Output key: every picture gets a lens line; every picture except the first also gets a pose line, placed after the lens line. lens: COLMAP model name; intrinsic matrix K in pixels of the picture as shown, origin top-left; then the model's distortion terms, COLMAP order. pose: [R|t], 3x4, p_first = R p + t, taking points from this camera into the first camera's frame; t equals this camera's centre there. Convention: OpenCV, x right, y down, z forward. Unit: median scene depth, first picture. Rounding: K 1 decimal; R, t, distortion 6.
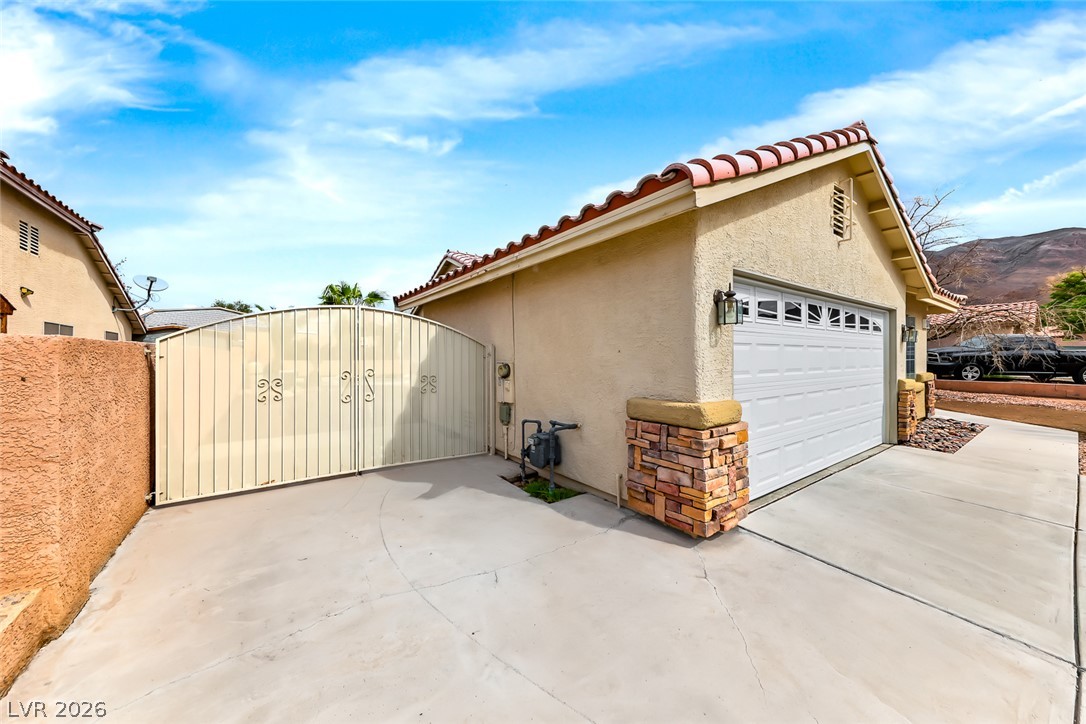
lens RADIAL K [[379.2, 0, 537.9], [0, 379.2, 355.0], [0, 0, 1]] dist [0.005699, -0.001562]
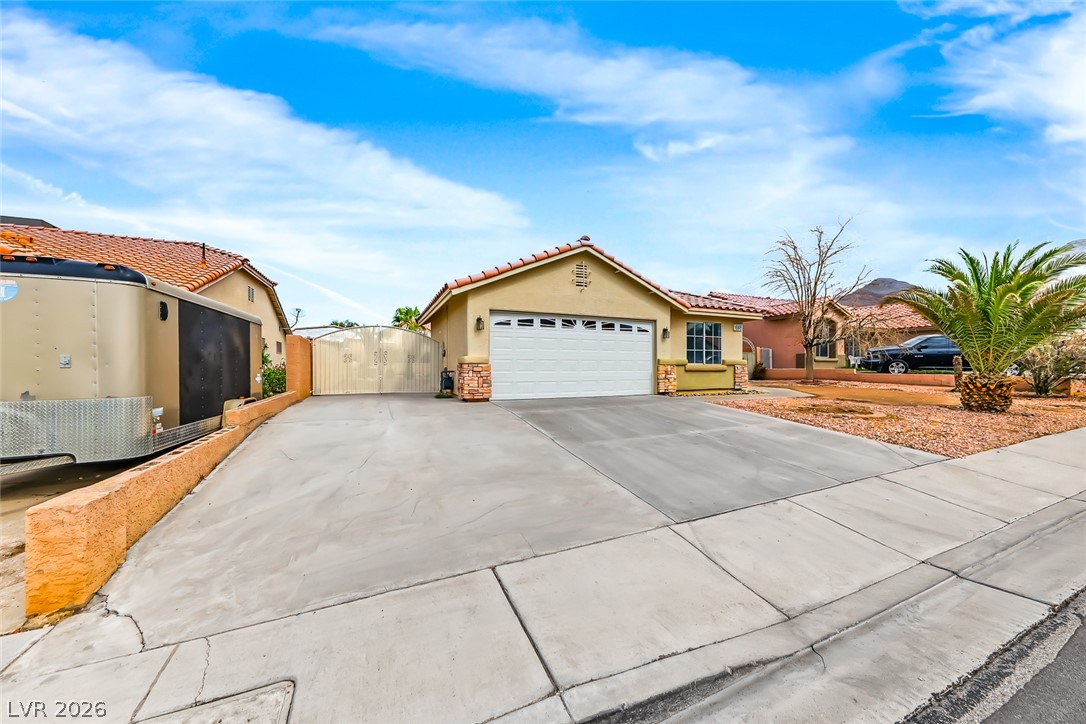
lens RADIAL K [[379.2, 0, 542.0], [0, 379.2, 356.9], [0, 0, 1]] dist [0.005699, -0.001562]
pose [[0.979468, -0.004469, -0.201548, 0.767874], [-0.000191, 0.999733, -0.023096, 0.098031], [0.201598, 0.022660, 0.979206, -0.860723]]
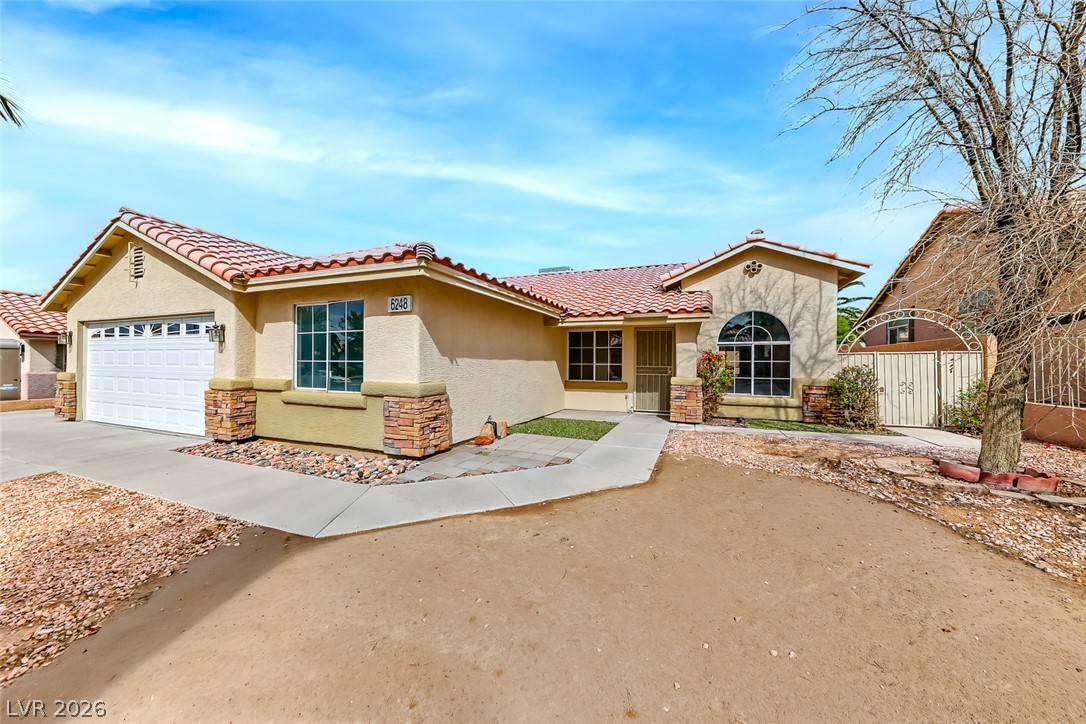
lens RADIAL K [[379.2, 0, 543.5], [0, 379.2, 359.4], [0, 0, 1]] dist [0.005699, -0.001562]
pose [[0.536425, -0.003406, -0.843941, 2.302314], [-0.006828, 0.999942, -0.008375, 0.015276], [0.843920, 0.010255, 0.536371, 1.202288]]
